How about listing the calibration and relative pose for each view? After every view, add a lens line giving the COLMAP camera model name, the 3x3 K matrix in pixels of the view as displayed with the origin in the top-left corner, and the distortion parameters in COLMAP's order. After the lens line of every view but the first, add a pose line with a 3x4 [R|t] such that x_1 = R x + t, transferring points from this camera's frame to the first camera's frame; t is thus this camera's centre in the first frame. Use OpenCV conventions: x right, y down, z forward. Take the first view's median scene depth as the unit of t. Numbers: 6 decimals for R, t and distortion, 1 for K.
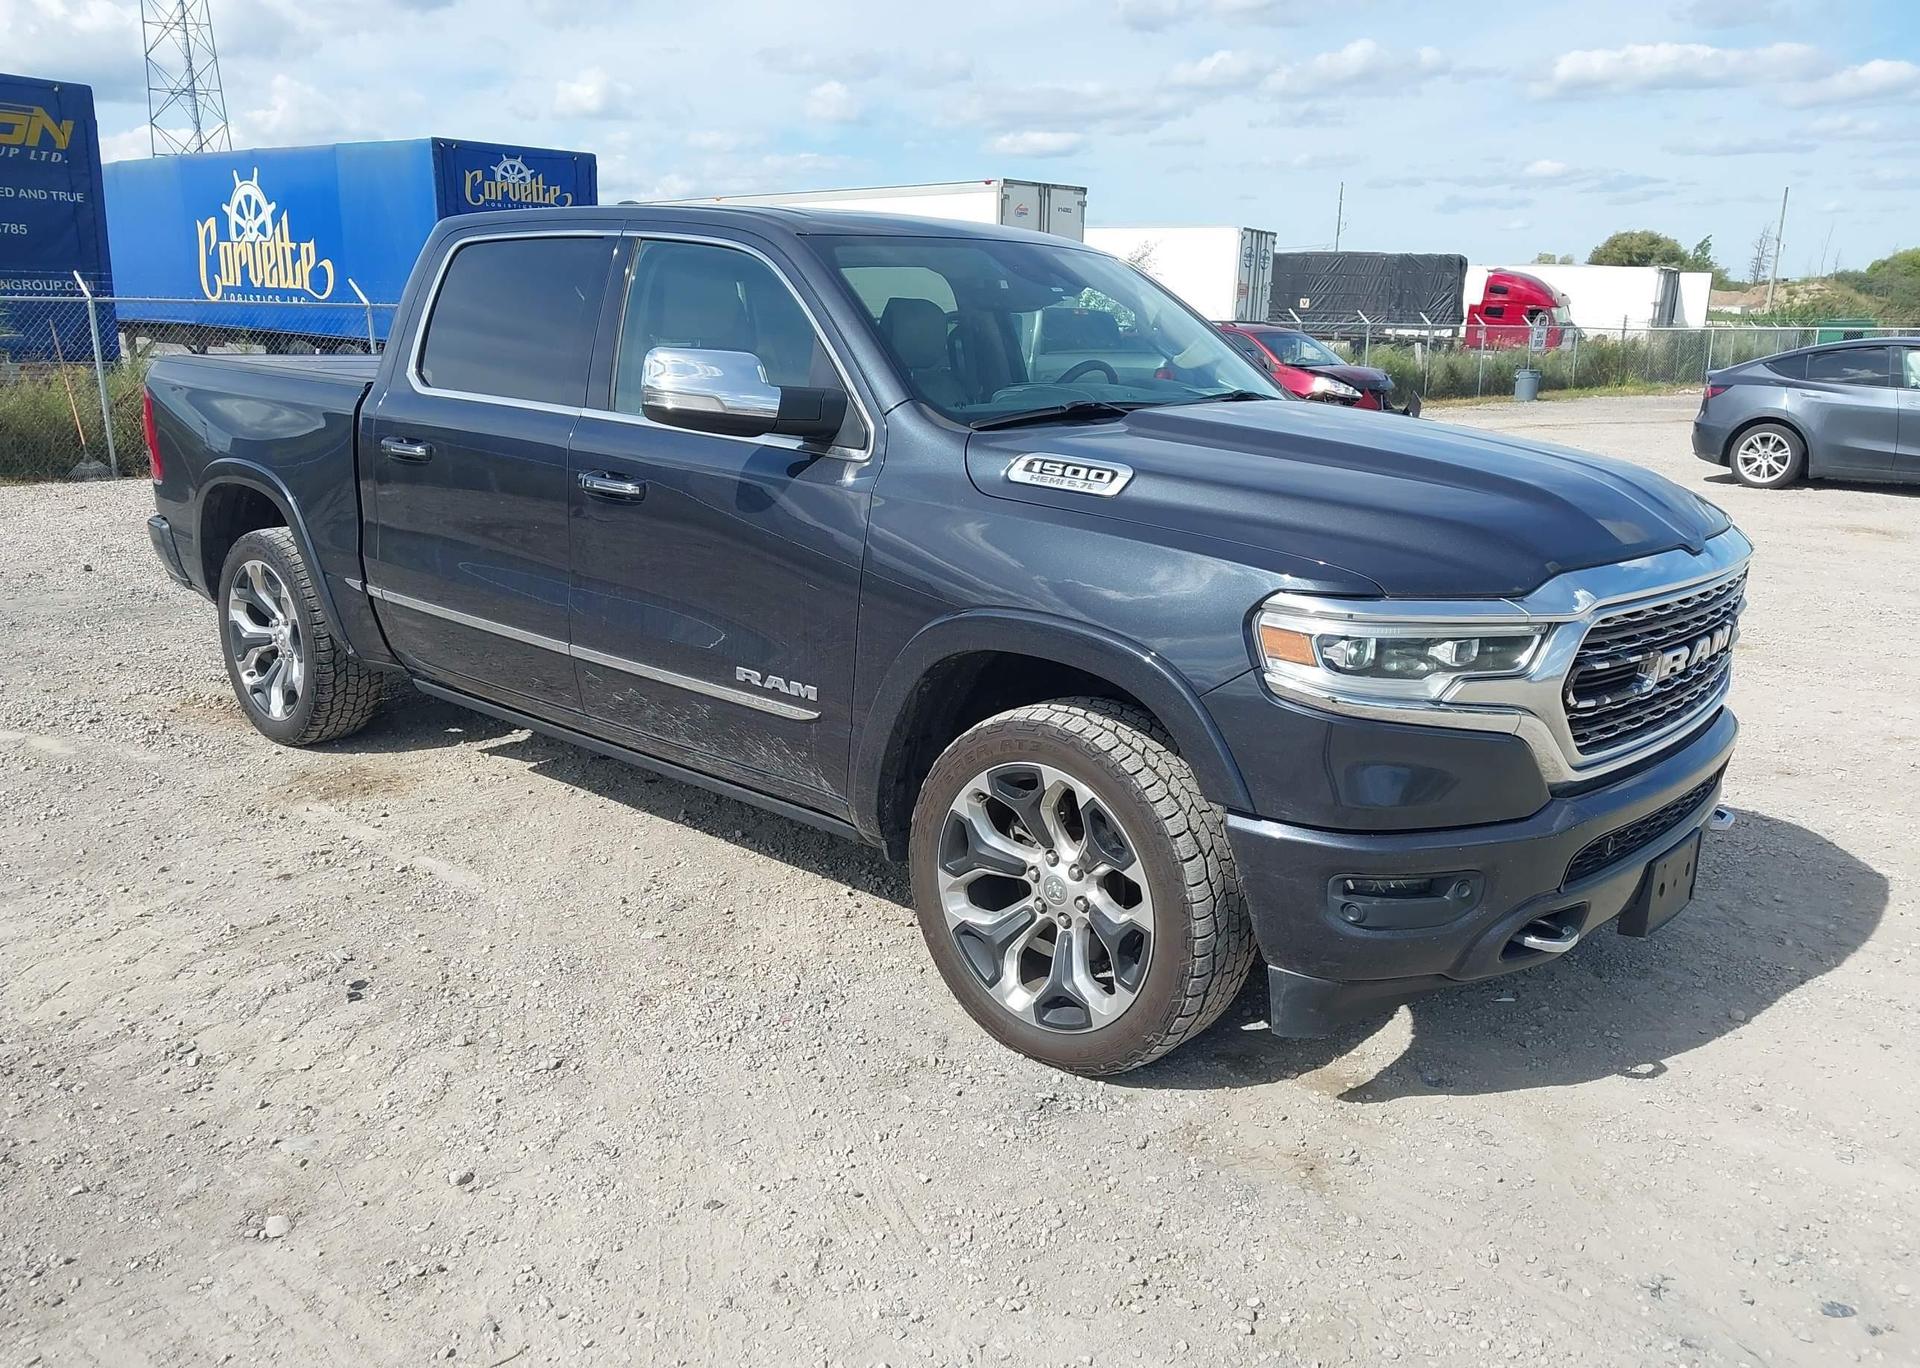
lens RADIAL K [[1557.6, 0, 960.0], [0, 1557.6, 684.0], [0, 0, 1]] dist [-0.007350, 0.041352]
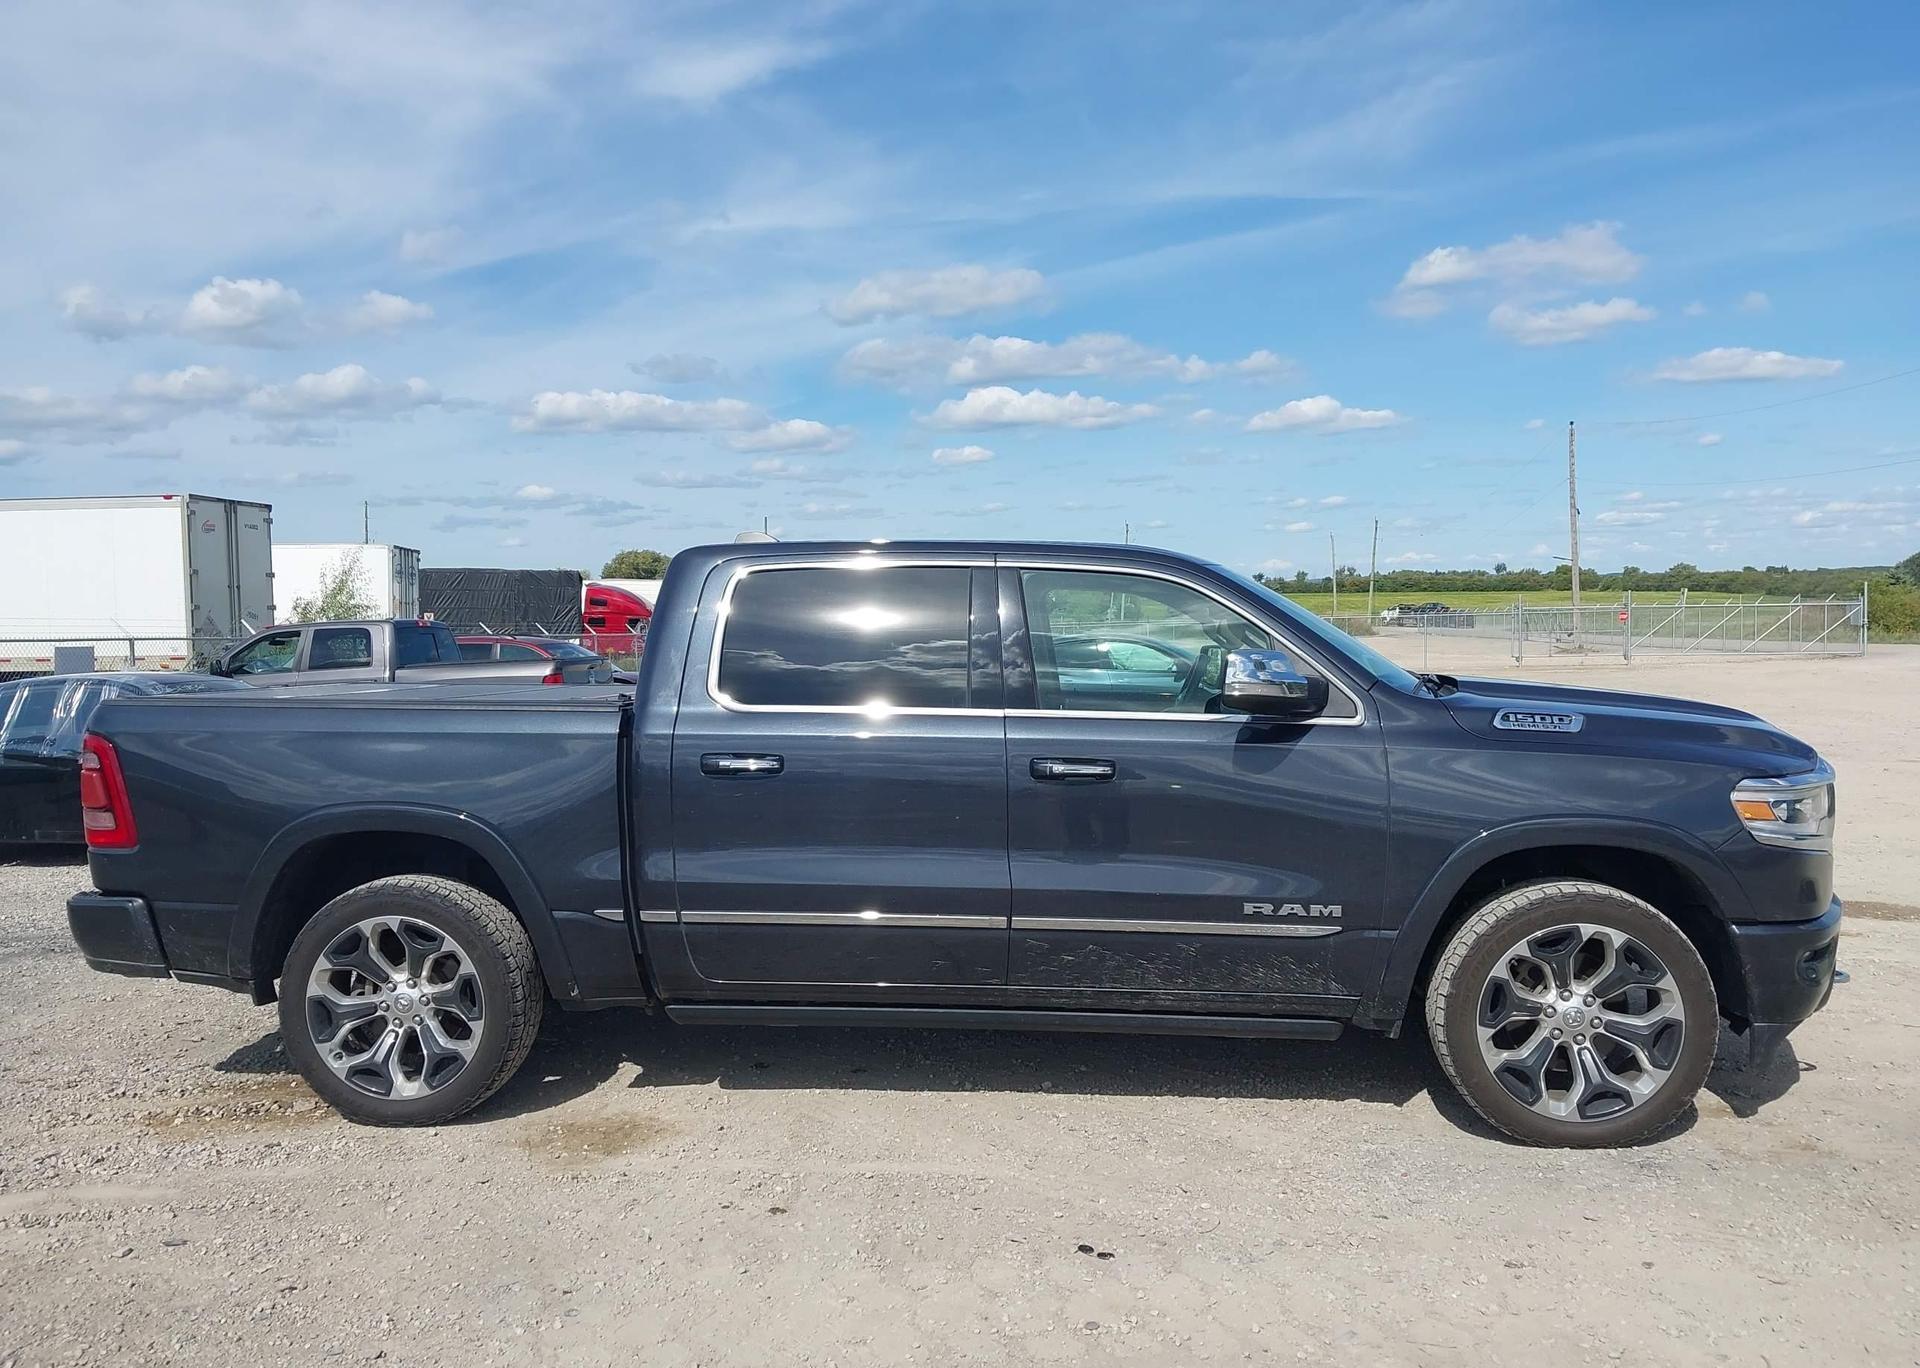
lens RADIAL K [[1539.4, 0, 985.1], [0, 1539.4, 695.7], [0, 0, 1]] dist [0.032123, -0.040152]
pose [[0.799128, -0.052227, 0.598888, -0.156974], [0.162967, 0.977736, -0.132190, -0.007051], [-0.578650, 0.203236, 0.789847, 0.019813]]
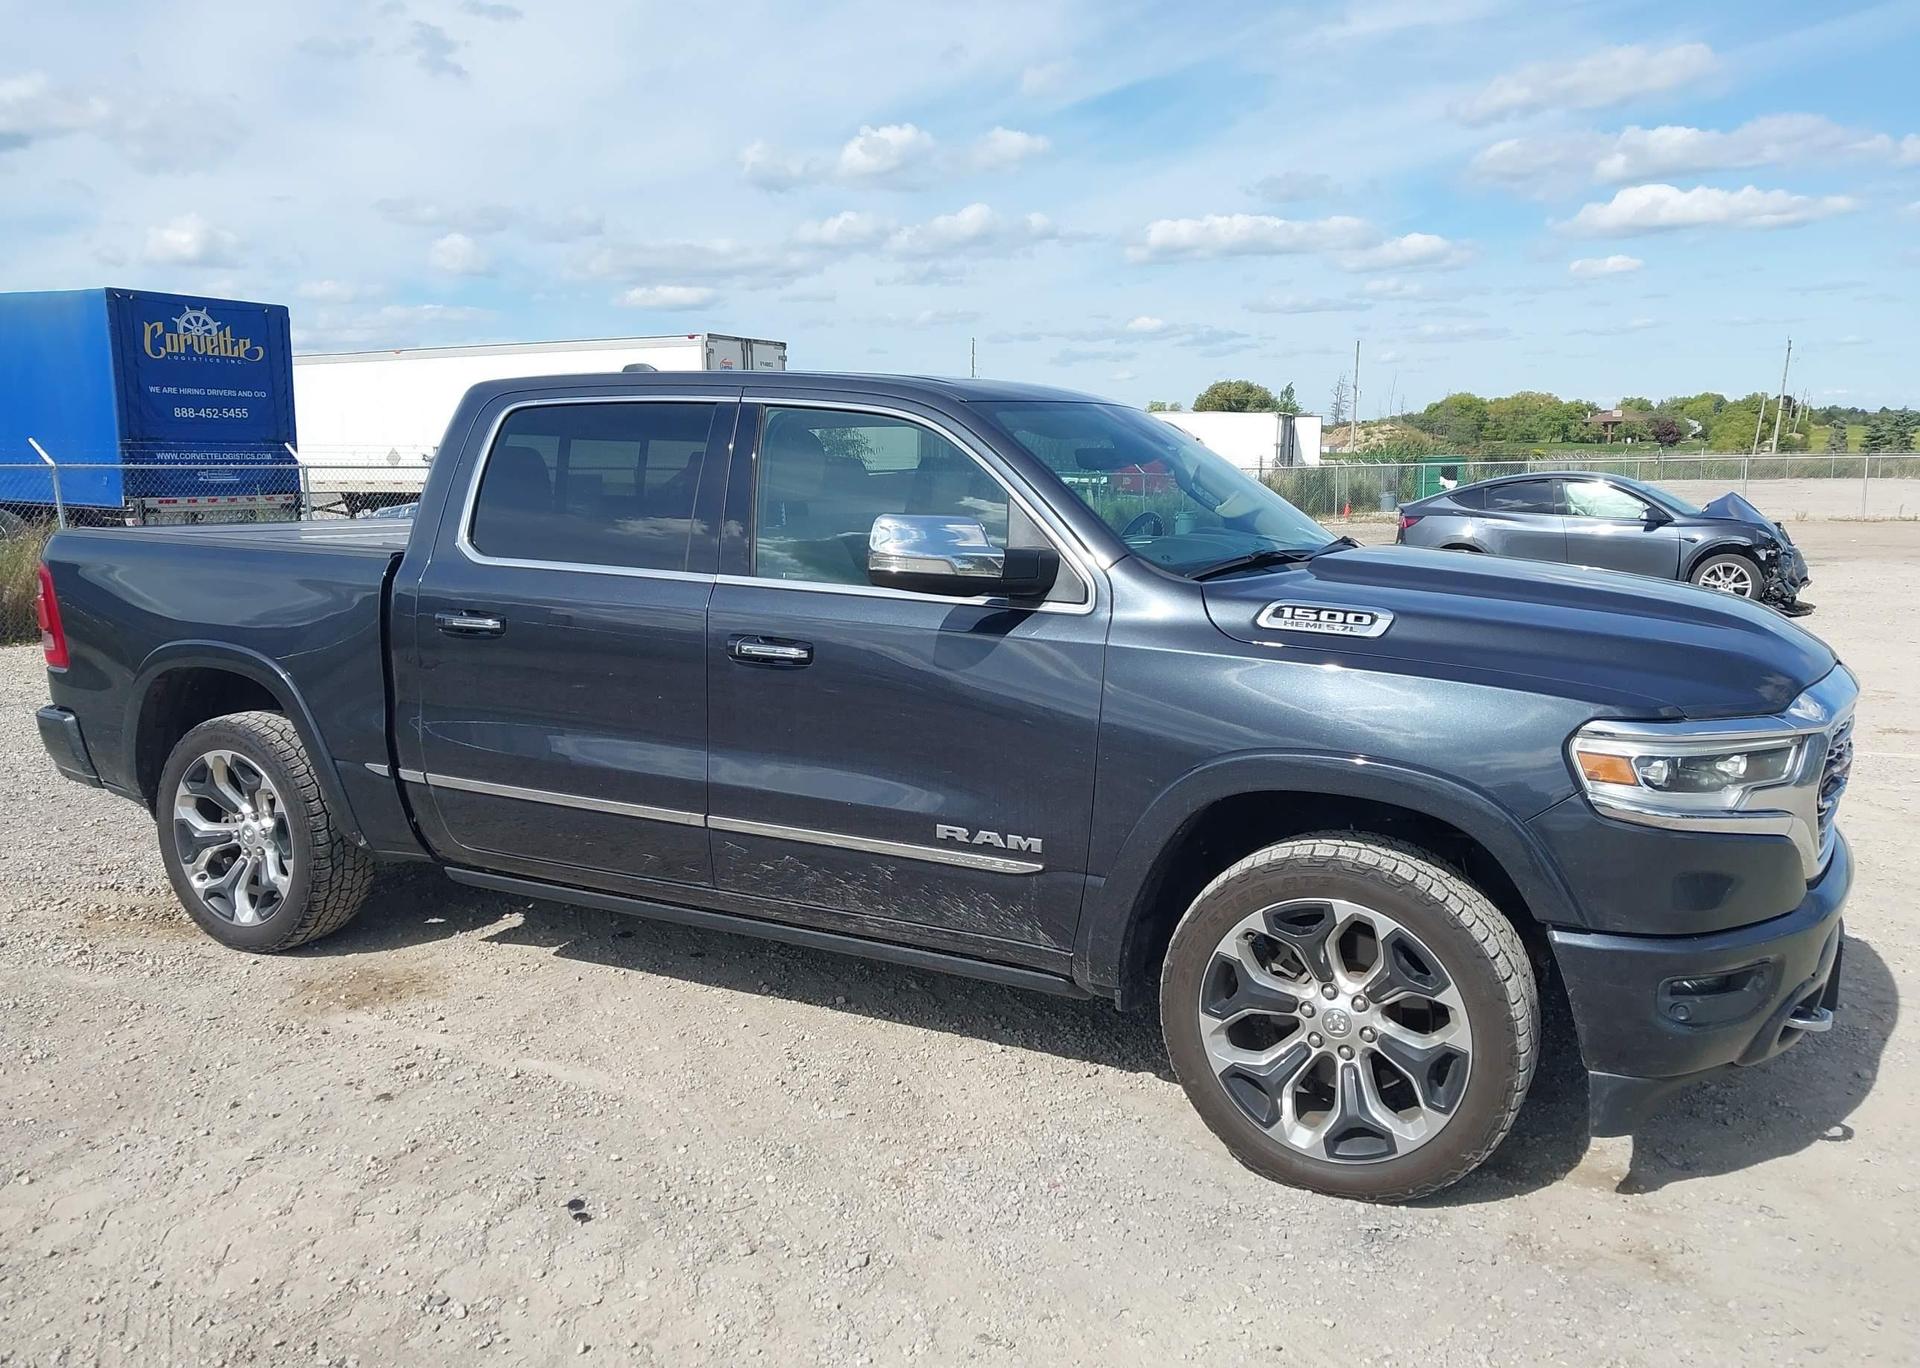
lens RADIAL K [[1538.7, 0, 960.0], [0, 1538.7, 684.0], [0, 0, 1]] dist [0.092514, -0.161784]
pose [[0.972630, -0.049950, 0.226926, -0.063679], [0.070122, 0.994186, -0.081715, -0.003614], [-0.221525, 0.095391, 0.970478, 0.006003]]
